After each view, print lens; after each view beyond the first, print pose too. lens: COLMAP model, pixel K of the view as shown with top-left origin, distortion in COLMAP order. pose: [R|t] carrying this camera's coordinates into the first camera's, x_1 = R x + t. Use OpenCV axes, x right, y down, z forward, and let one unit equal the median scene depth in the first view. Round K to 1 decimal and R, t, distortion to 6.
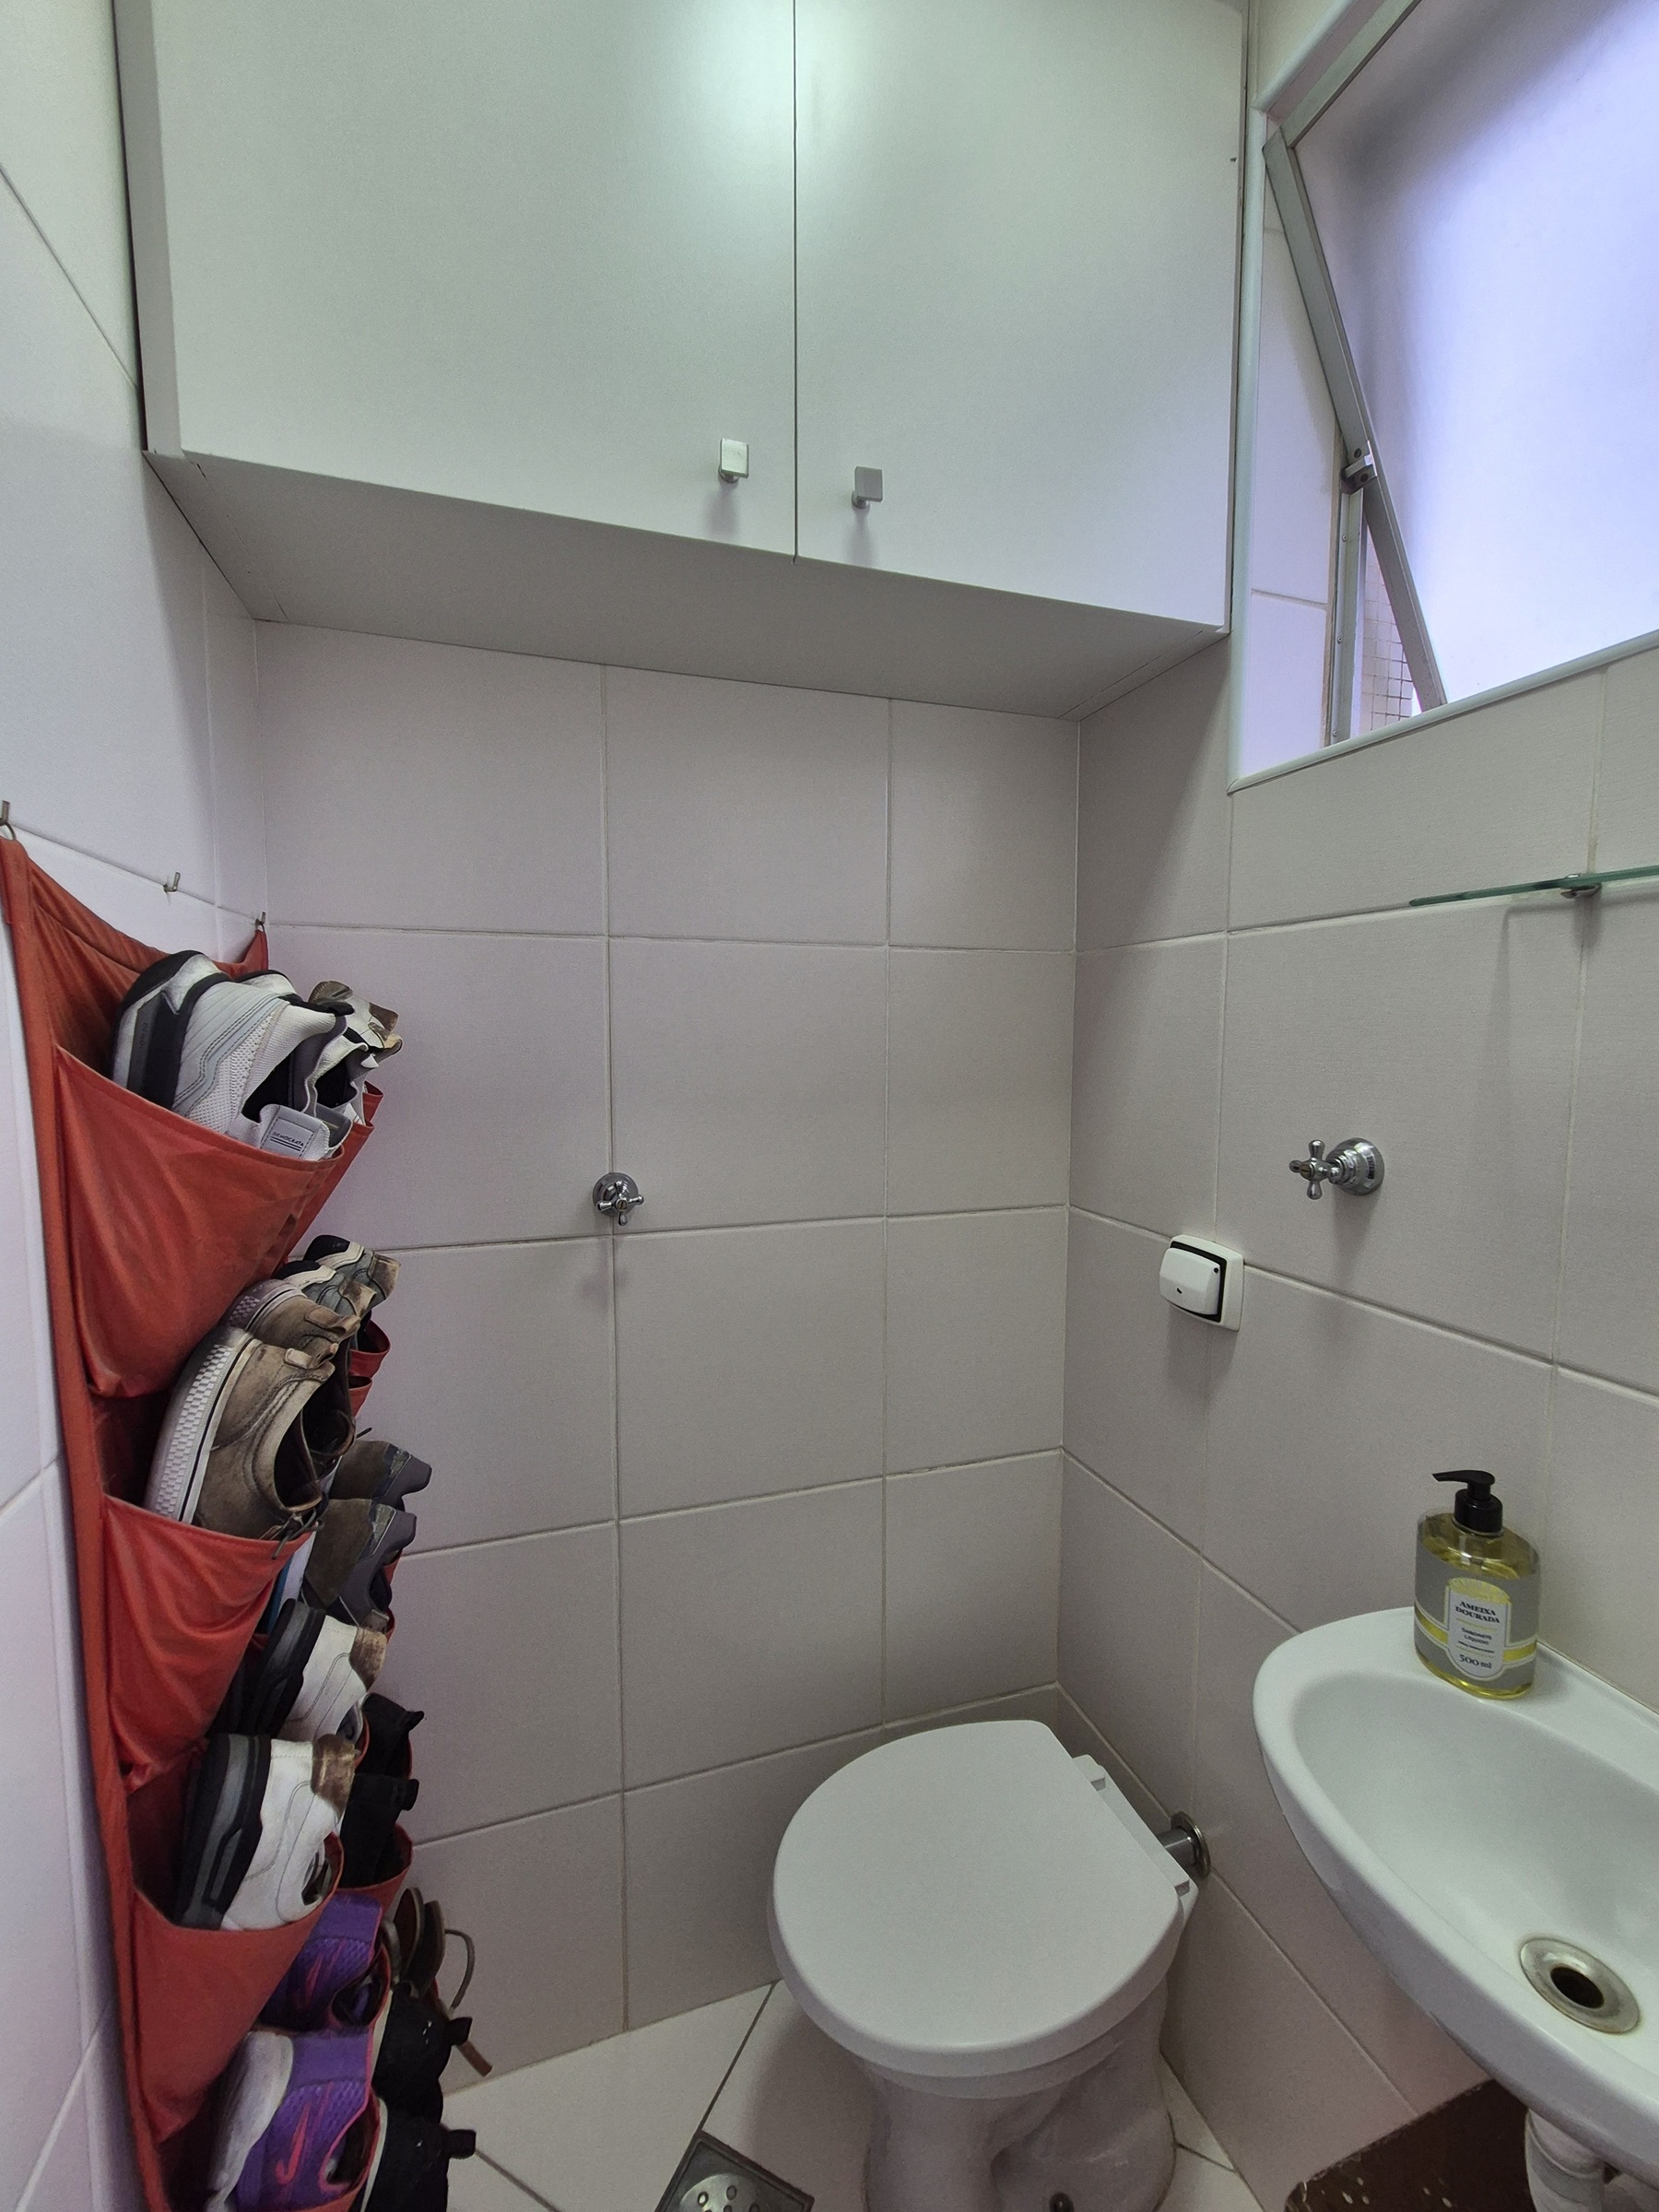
lens RADIAL K [[912.2, 0, 832.1], [0, 912.2, 1110.9], [0, 0, 1]] dist [-0.000163, 0.002505]
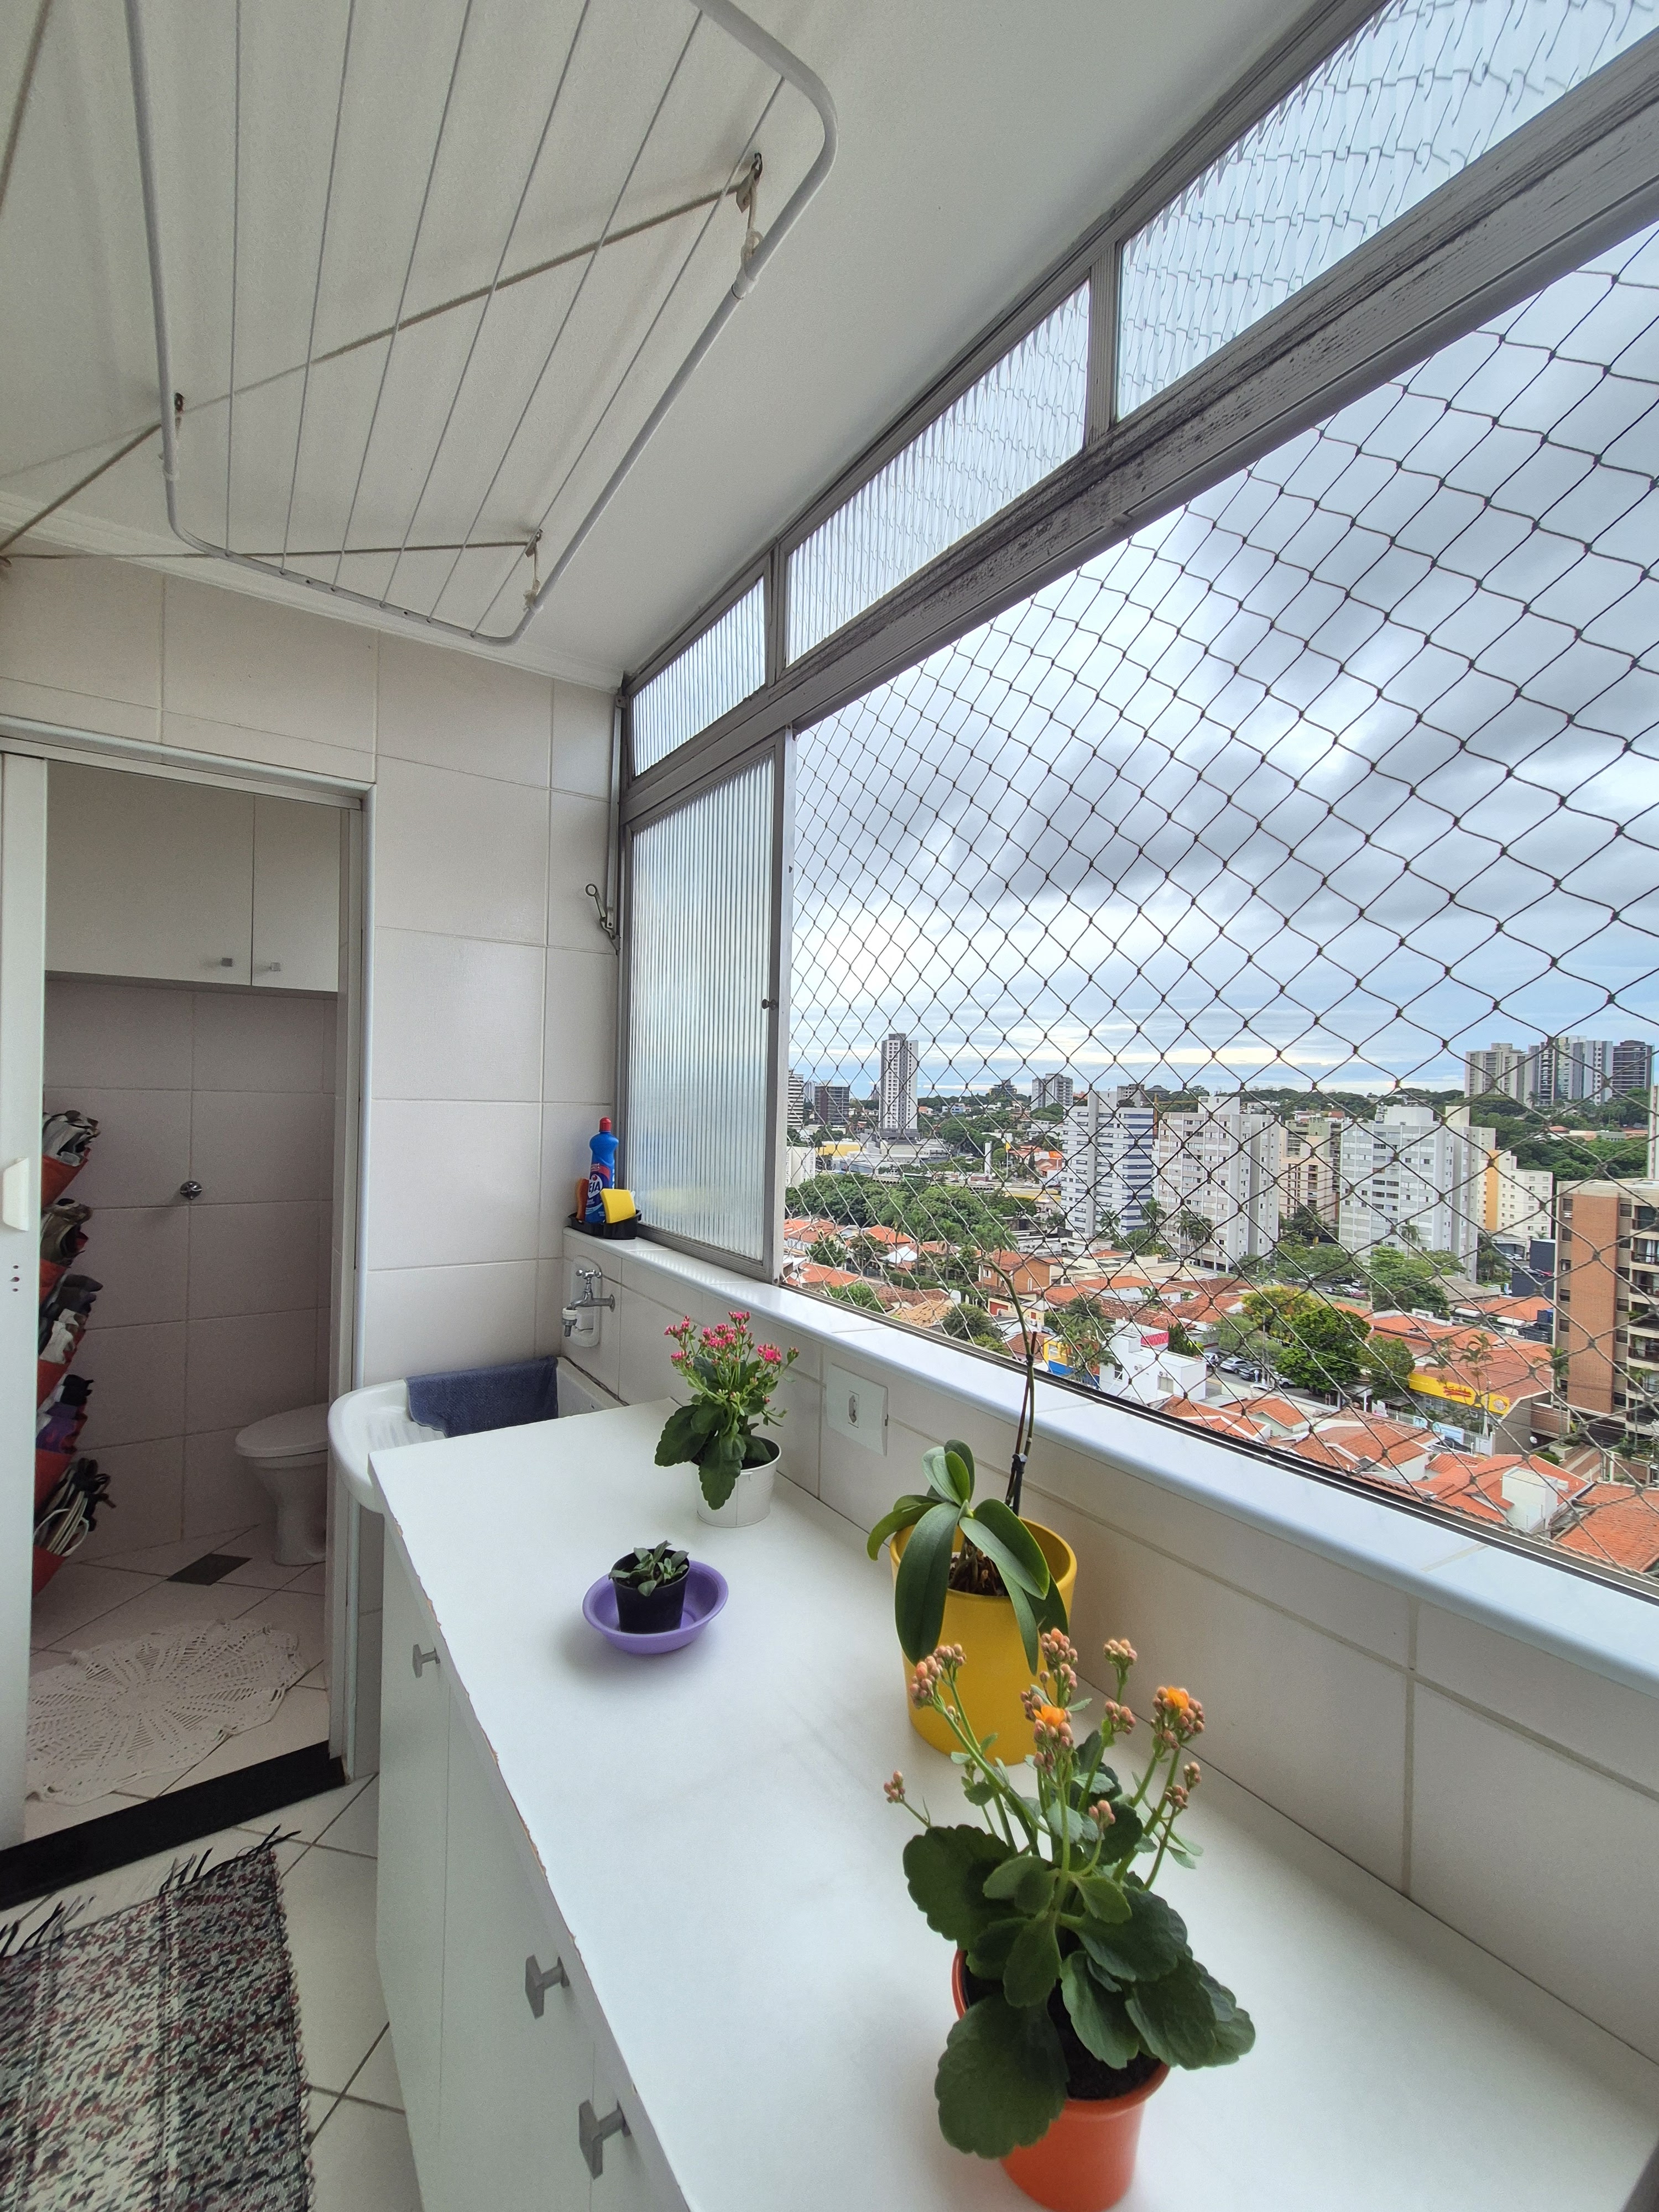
lens RADIAL K [[912.2, 0, 821.4], [0, 912.2, 1105.4], [0, 0, 1]] dist [-0.000163, 0.002505]
pose [[0.967384, 0.012790, 0.252992, 1.020055], [0.005883, 0.997321, -0.072913, 0.066952], [-0.253247, 0.072023, 0.964717, -2.402112]]
